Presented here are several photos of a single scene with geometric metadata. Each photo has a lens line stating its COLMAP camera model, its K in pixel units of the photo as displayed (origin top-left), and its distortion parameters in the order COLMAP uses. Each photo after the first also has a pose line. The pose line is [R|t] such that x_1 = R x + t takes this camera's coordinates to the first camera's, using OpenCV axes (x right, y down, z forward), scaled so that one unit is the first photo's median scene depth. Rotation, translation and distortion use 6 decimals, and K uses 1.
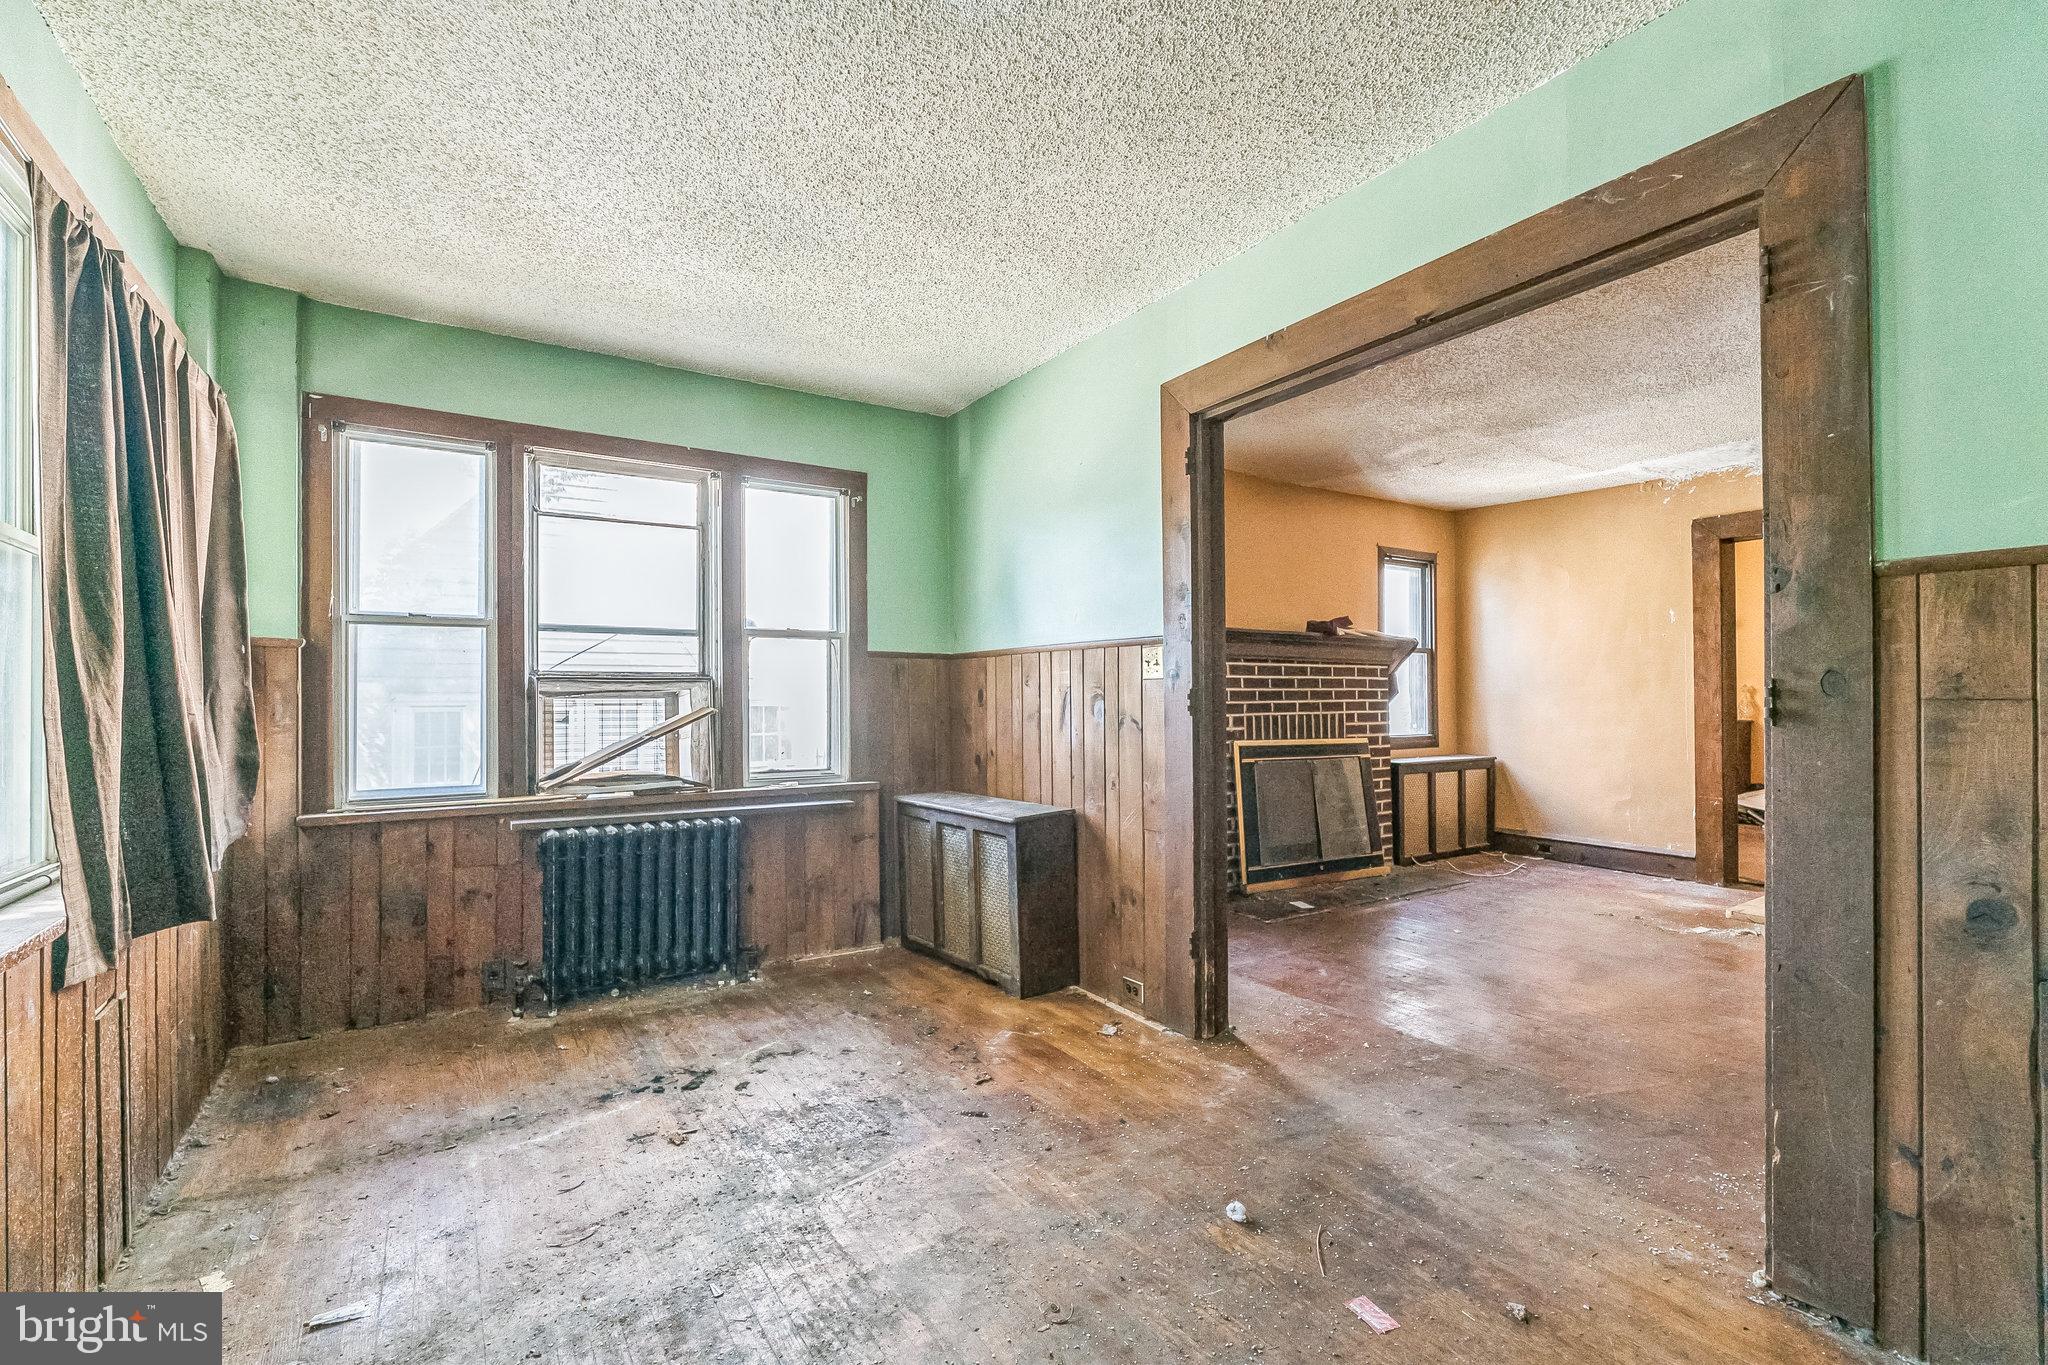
lens RADIAL K [[908.4, 0, 1011.1], [0, 908.4, 684.0], [0, 0, 1]] dist [0.000849, 0.000093]
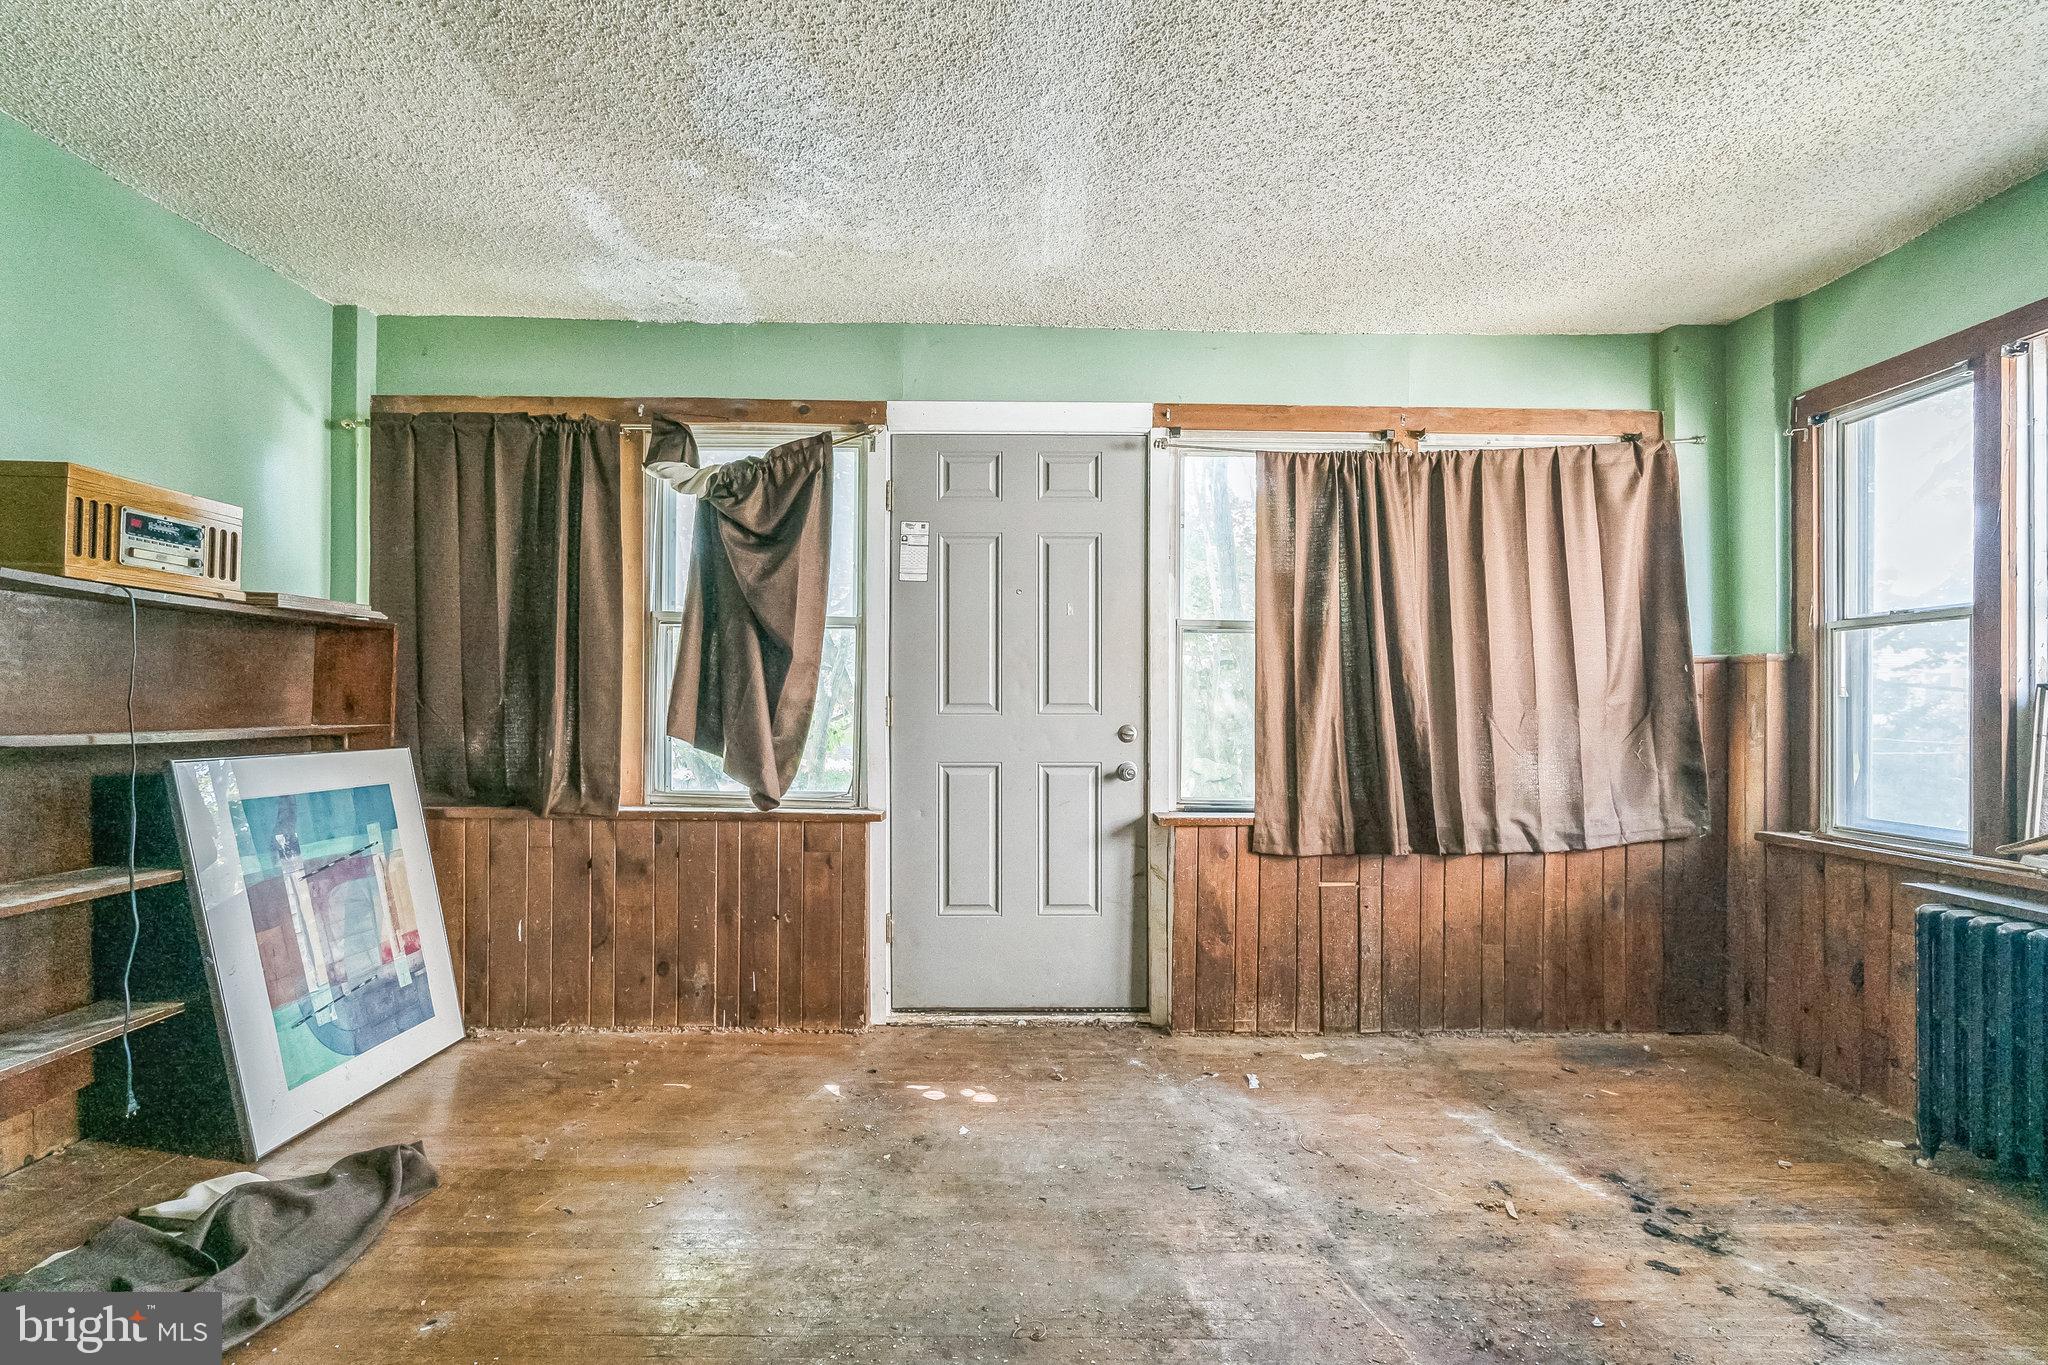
lens RADIAL K [[908.4, 0, 1034.6], [0, 908.4, 701.1], [0, 0, 1]] dist [0.000849, 0.000093]
pose [[-0.519973, -0.000017, -0.854183, 0.284466], [0.011245, 0.999913, -0.006865, 0.000729], [0.854109, -0.013175, -0.519928, 0.483660]]
